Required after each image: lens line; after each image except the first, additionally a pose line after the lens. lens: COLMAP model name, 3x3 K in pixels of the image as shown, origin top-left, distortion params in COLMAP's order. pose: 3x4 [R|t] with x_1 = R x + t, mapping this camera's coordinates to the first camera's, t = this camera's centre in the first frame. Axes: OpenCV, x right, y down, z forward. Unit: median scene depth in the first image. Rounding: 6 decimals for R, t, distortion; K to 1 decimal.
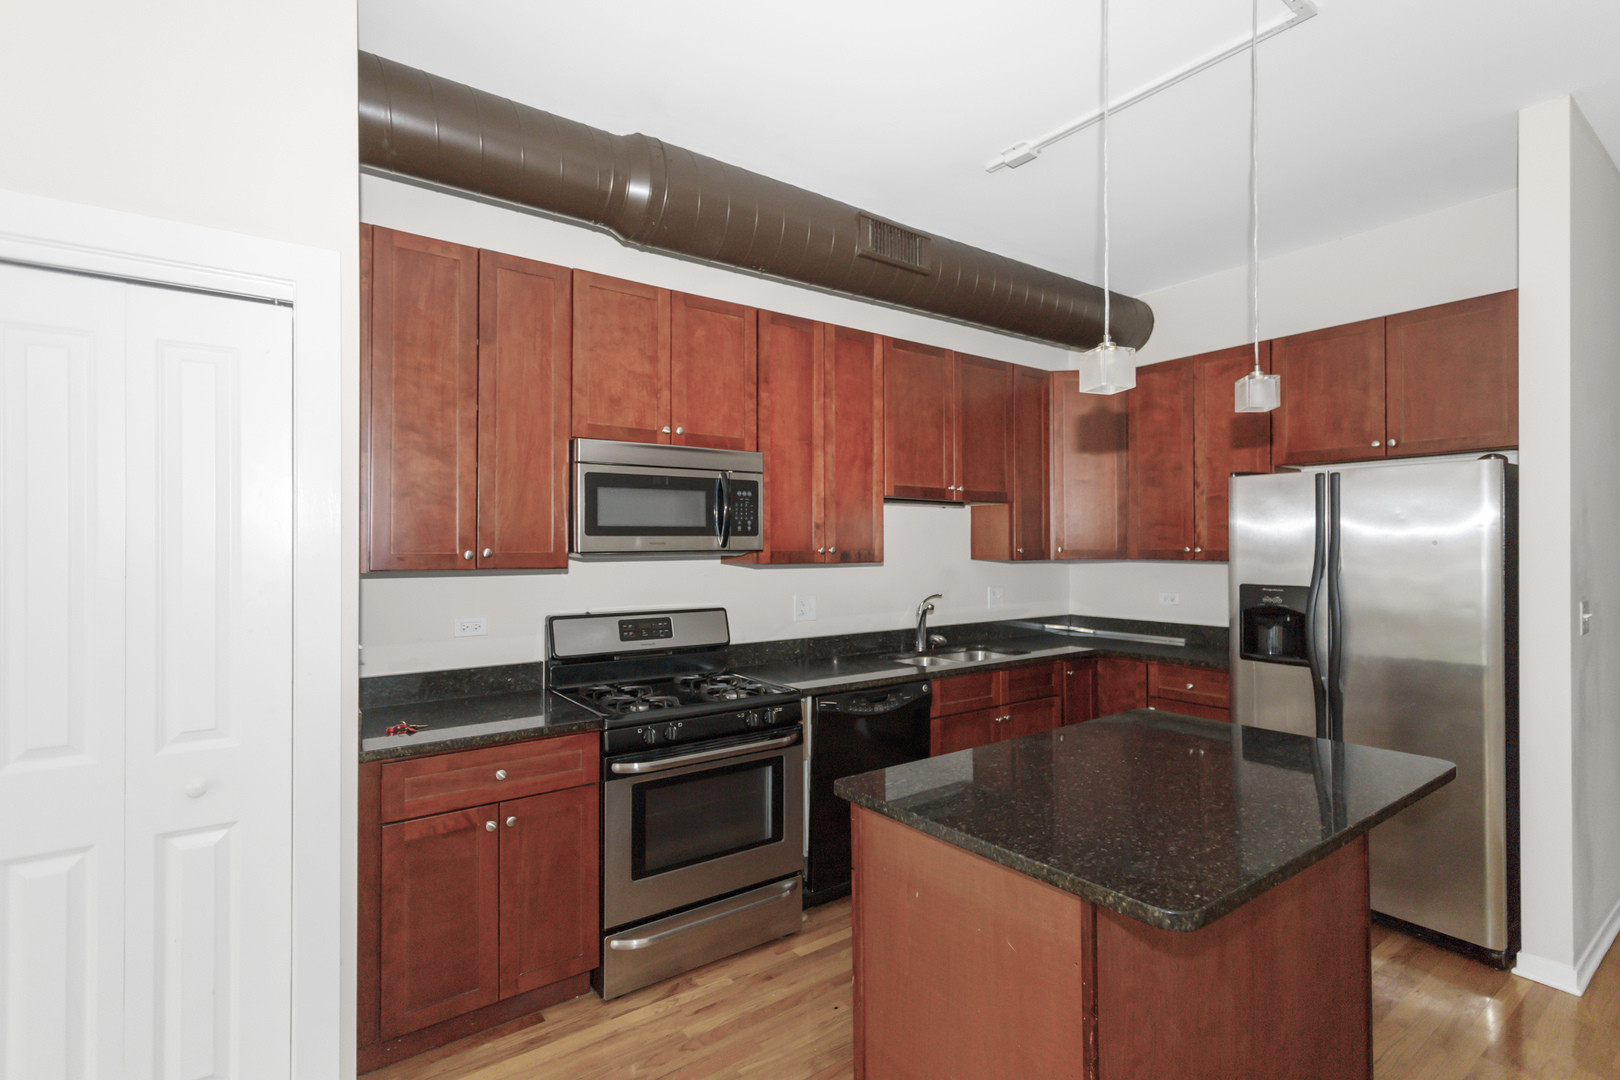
lens RADIAL K [[781.1, 0, 838.2], [0, 781.1, 539.8], [0, 0, 1]] dist [-0.003550, 0.003105]
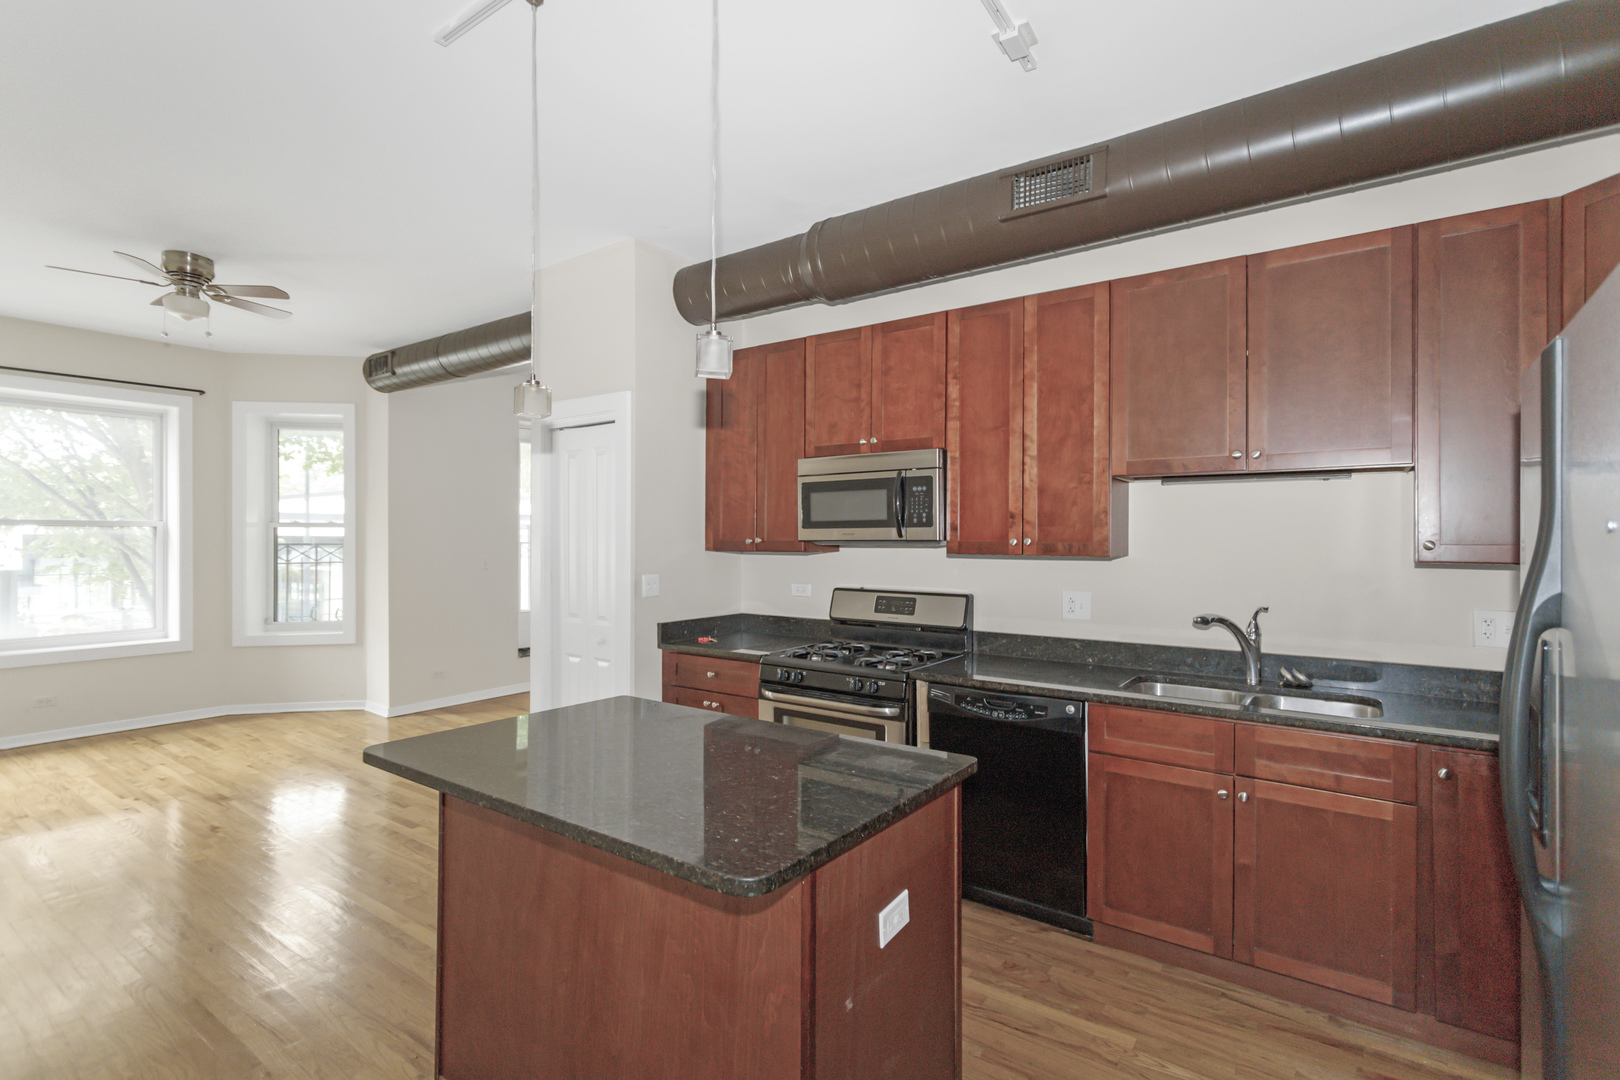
lens RADIAL K [[781.1, 0, 814.4], [0, 781.1, 538.8], [0, 0, 1]] dist [-0.003550, 0.003105]
pose [[0.283220, 0.002668, -0.959051, 0.891698], [0.003081, 0.999988, 0.003692, 0.007014], [0.959050, -0.004000, 0.283208, 0.551071]]
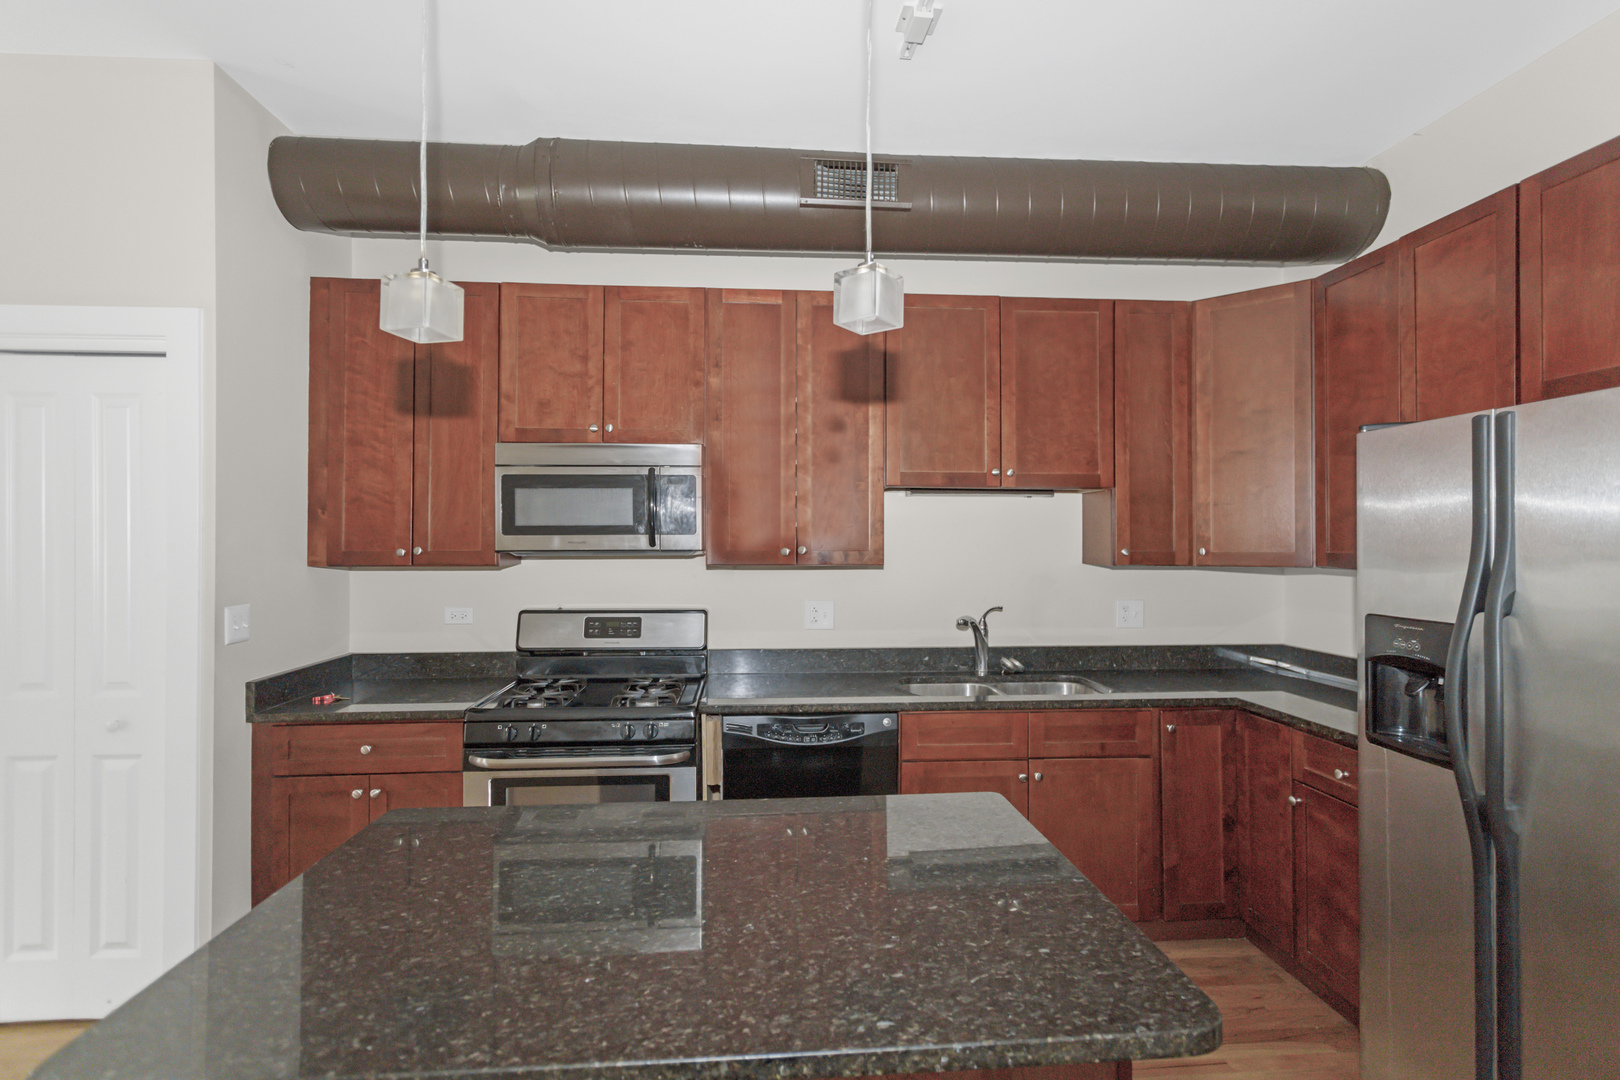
lens RADIAL K [[781.1, 0, 815.7], [0, 781.1, 537.6], [0, 0, 1]] dist [-0.003550, 0.003105]
pose [[0.839922, -0.000335, -0.542706, 0.528095], [0.001296, 0.999998, 0.001388, -0.002317], [0.542705, -0.001870, 0.839921, 0.304678]]
